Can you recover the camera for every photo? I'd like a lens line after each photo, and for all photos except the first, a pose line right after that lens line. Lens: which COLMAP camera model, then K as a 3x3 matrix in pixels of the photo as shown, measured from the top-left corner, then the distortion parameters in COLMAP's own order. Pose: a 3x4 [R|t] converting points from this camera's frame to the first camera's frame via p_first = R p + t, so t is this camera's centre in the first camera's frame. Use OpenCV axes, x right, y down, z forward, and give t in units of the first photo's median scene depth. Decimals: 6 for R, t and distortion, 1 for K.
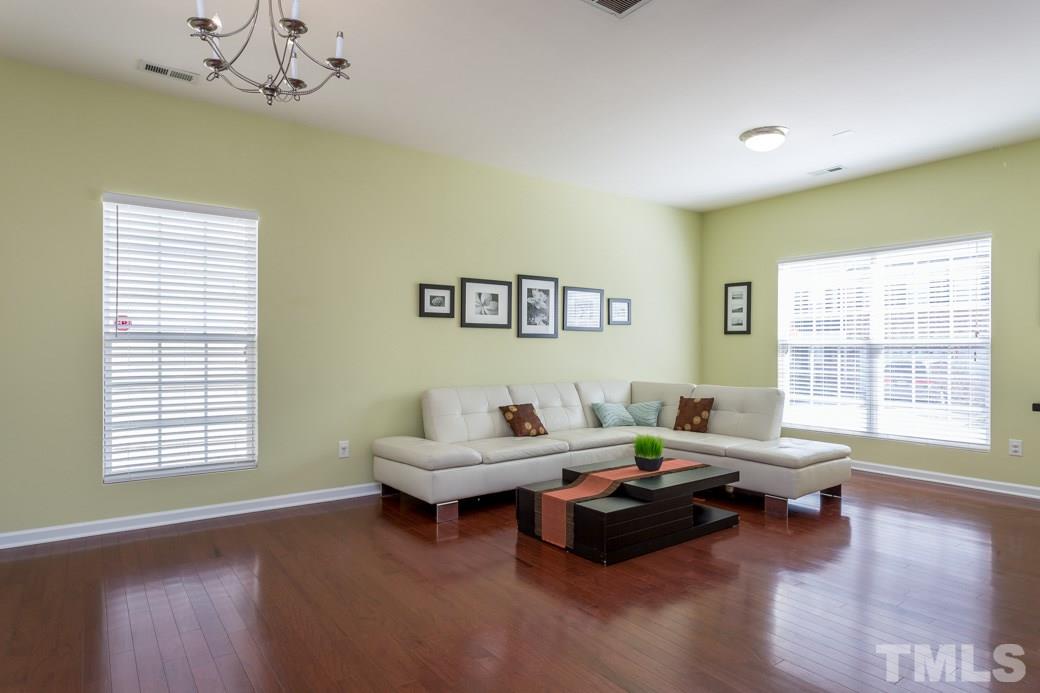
lens RADIAL K [[582.1, 0, 518.5], [0, 582.1, 345.7], [0, 0, 1]] dist [0.001829, 0.000371]
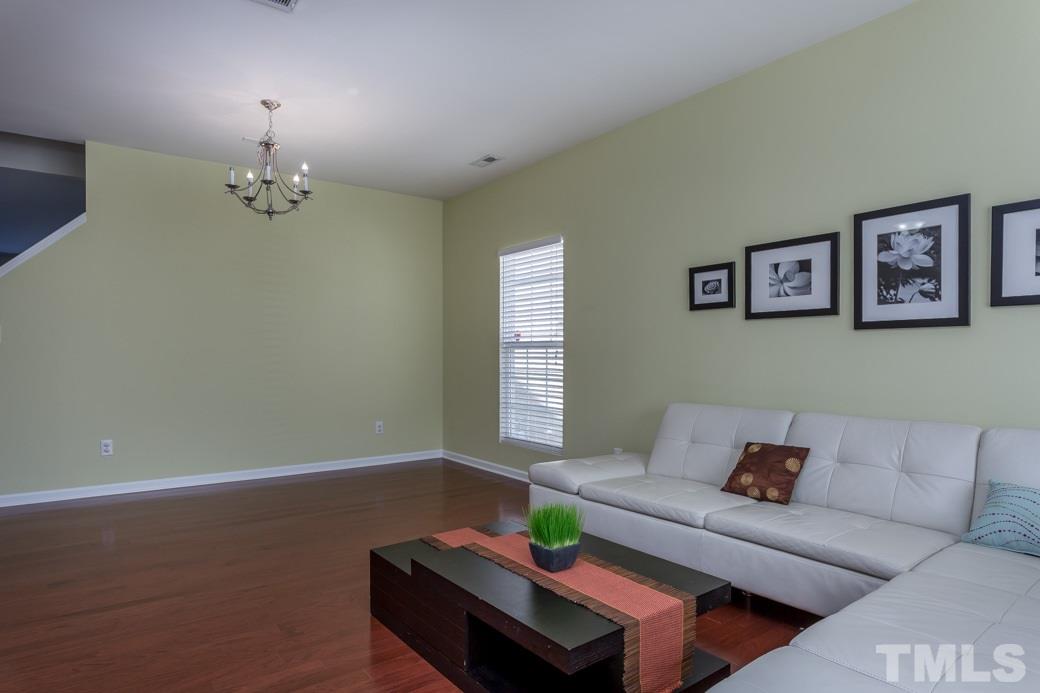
lens RADIAL K [[582.1, 0, 518.5], [0, 582.1, 353.5], [0, 0, 1]] dist [0.001829, 0.000371]
pose [[0.024908, -0.007266, -0.999663, 0.559159], [0.003489, 0.999968, -0.007181, 0.011596], [0.999684, -0.003309, 0.024933, 0.692271]]
